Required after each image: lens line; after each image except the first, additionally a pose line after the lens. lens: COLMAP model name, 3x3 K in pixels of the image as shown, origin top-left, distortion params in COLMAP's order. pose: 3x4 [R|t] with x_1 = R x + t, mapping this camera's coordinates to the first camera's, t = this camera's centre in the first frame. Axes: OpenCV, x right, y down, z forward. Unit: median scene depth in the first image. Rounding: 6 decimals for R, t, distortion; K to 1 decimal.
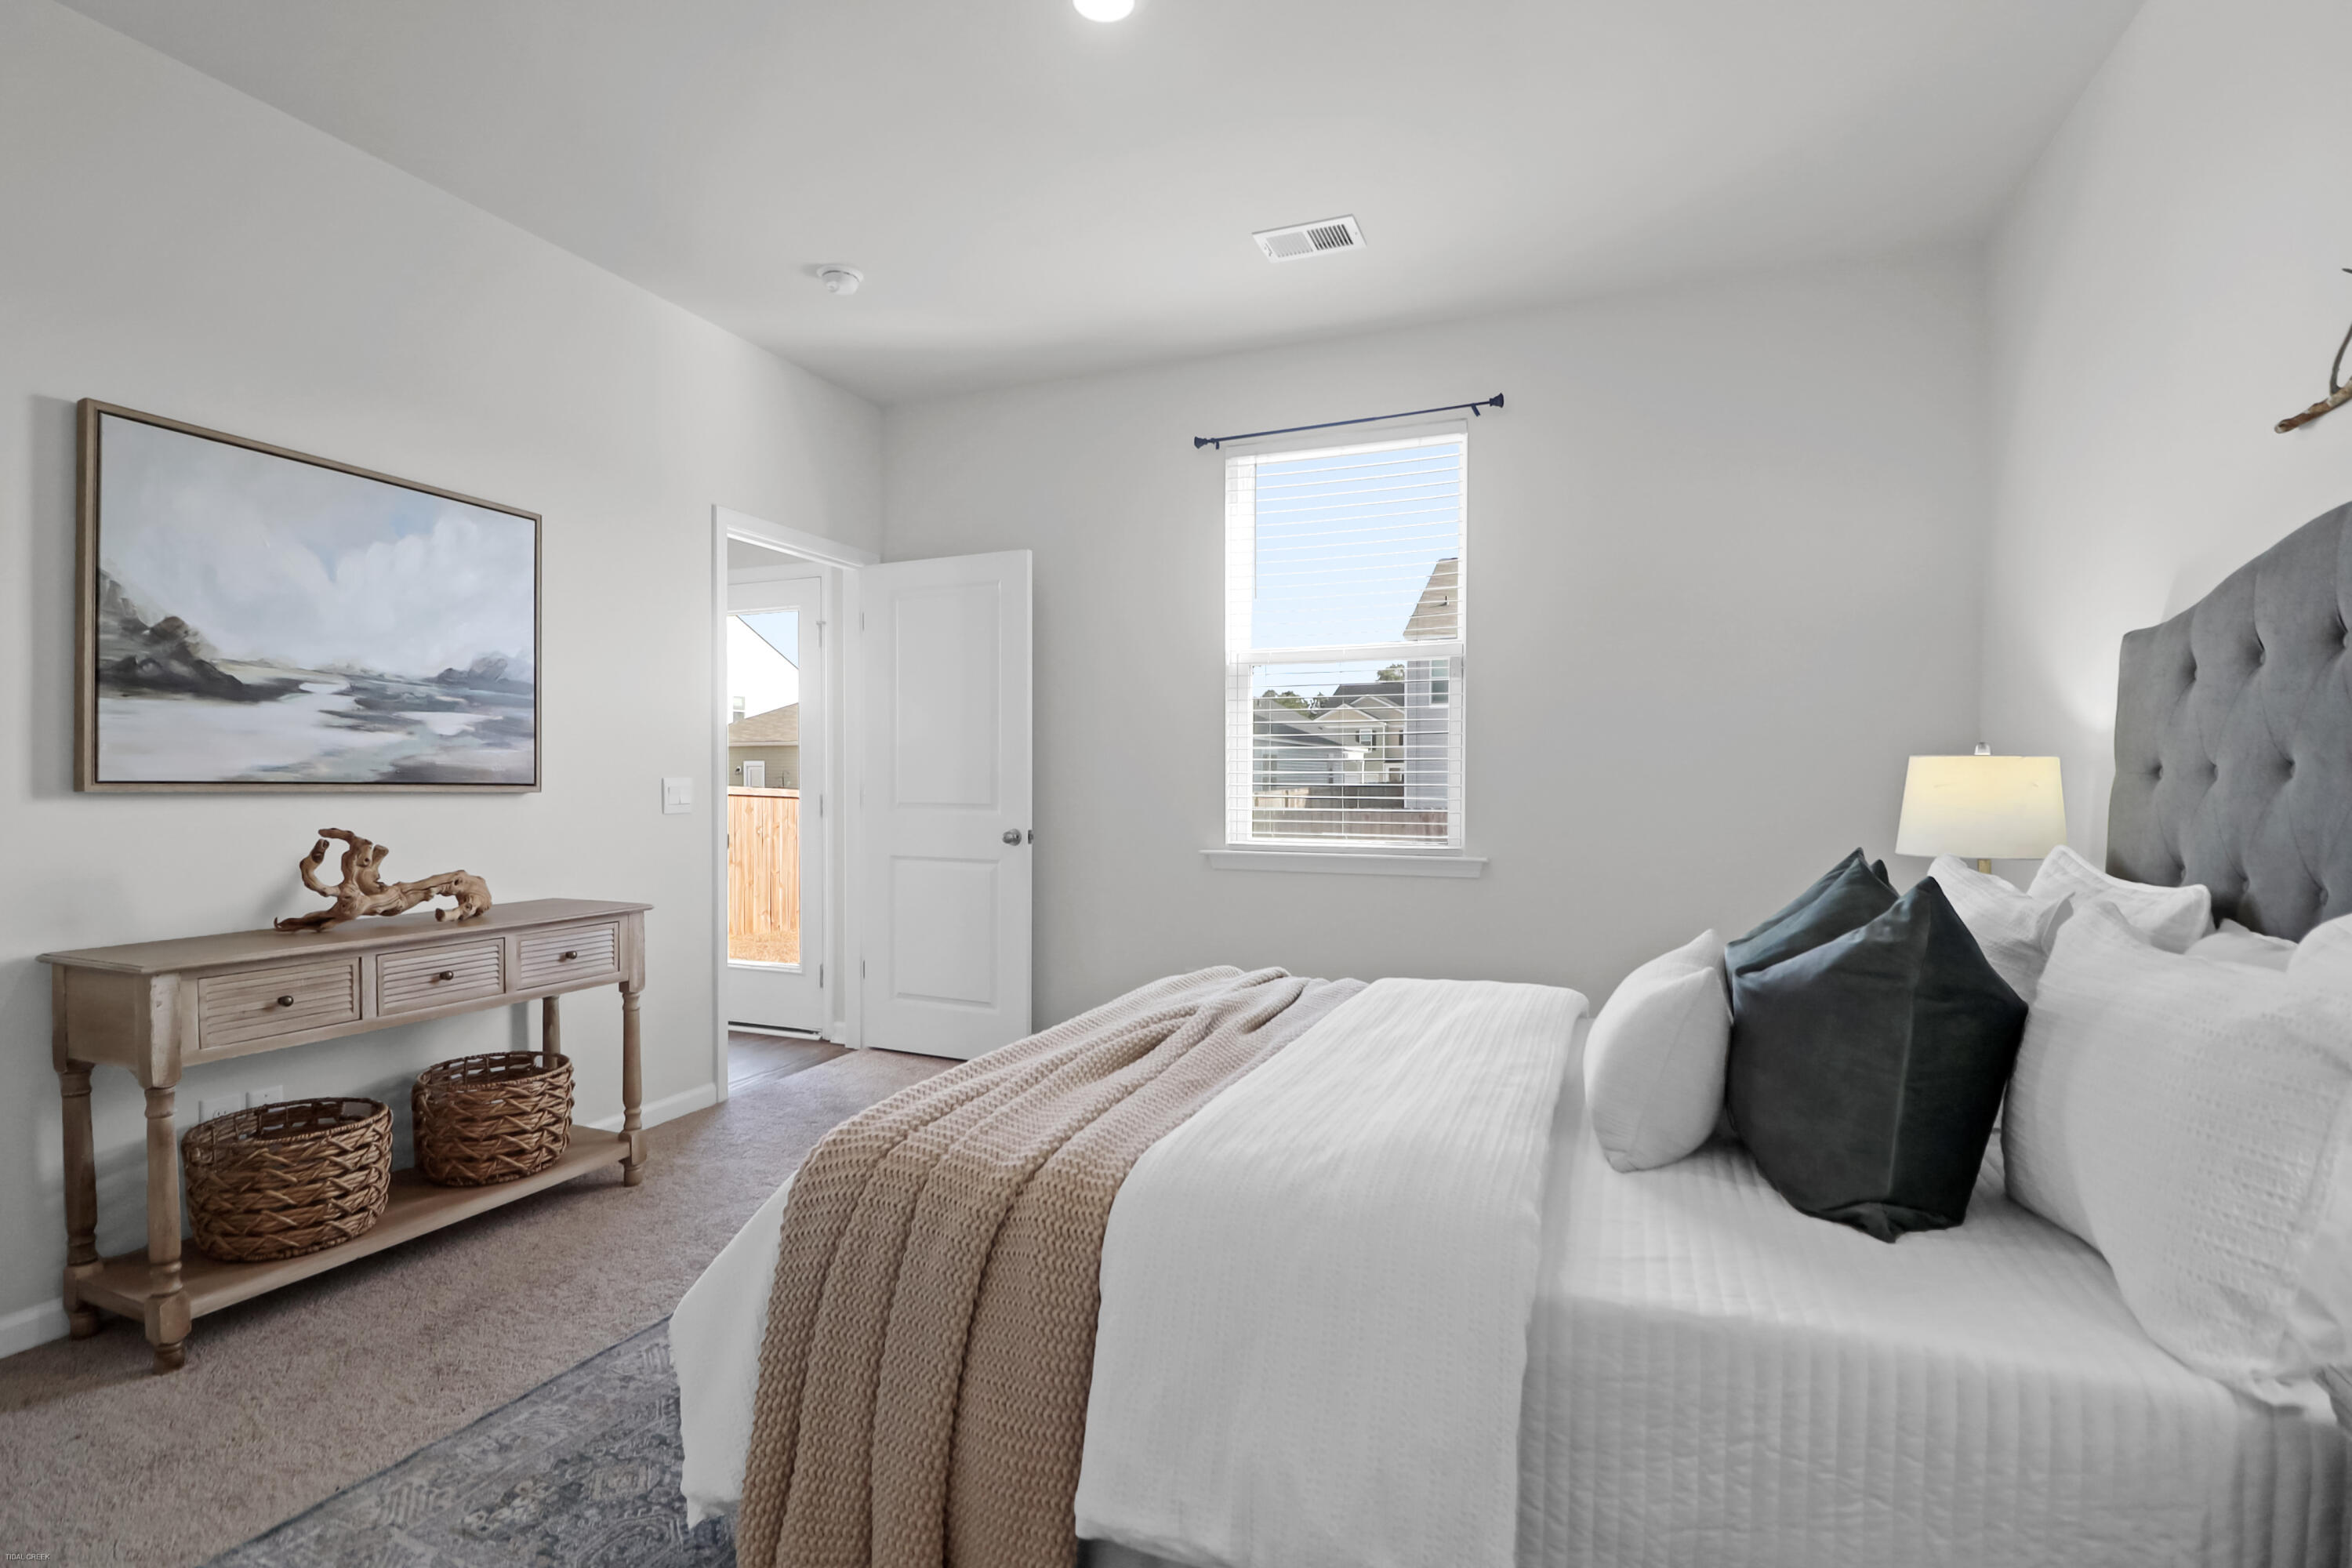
lens RADIAL K [[1161.0, 0, 1181.0], [0, 1161.0, 760.7], [0, 0, 1]] dist [0.001169, -0.013435]
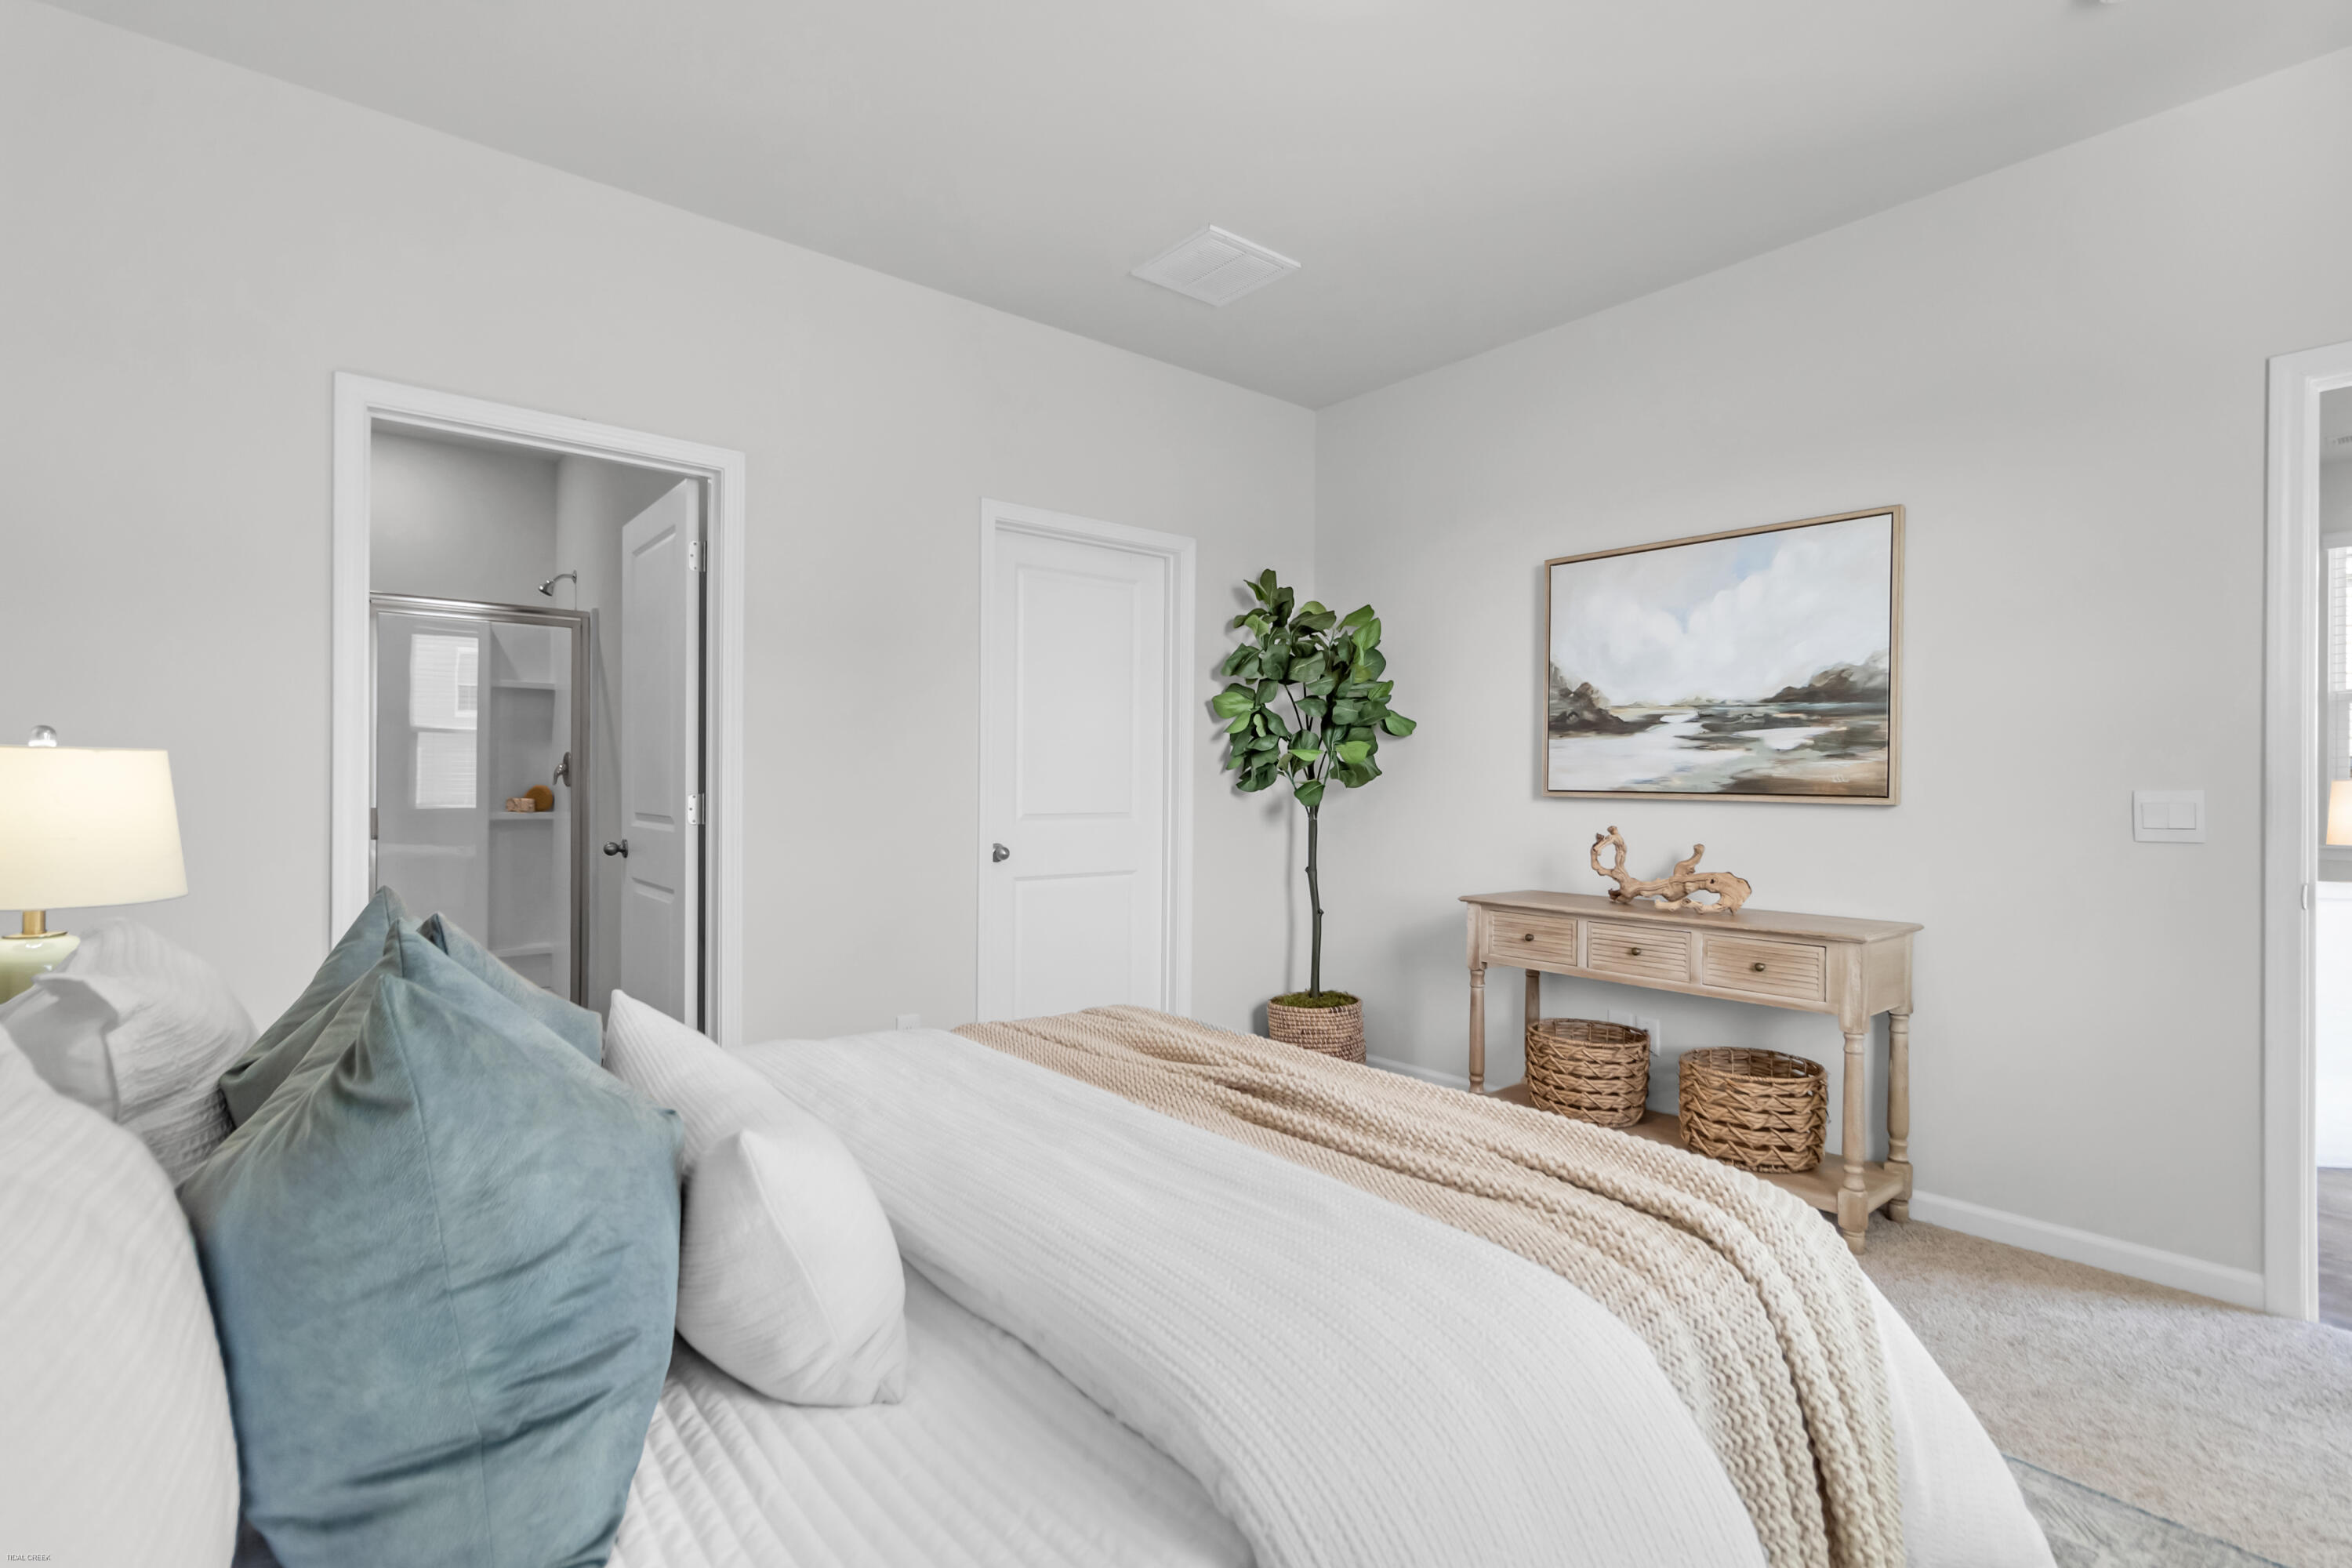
lens RADIAL K [[1161.0, 0, 1181.0], [0, 1161.0, 760.7], [0, 0, 1]] dist [0.001169, -0.013435]
pose [[-0.525053, -0.015947, -0.850920, 0.625938], [0.011080, 0.999612, -0.025570, 0.010530], [0.850997, -0.022854, -0.524672, 1.184443]]
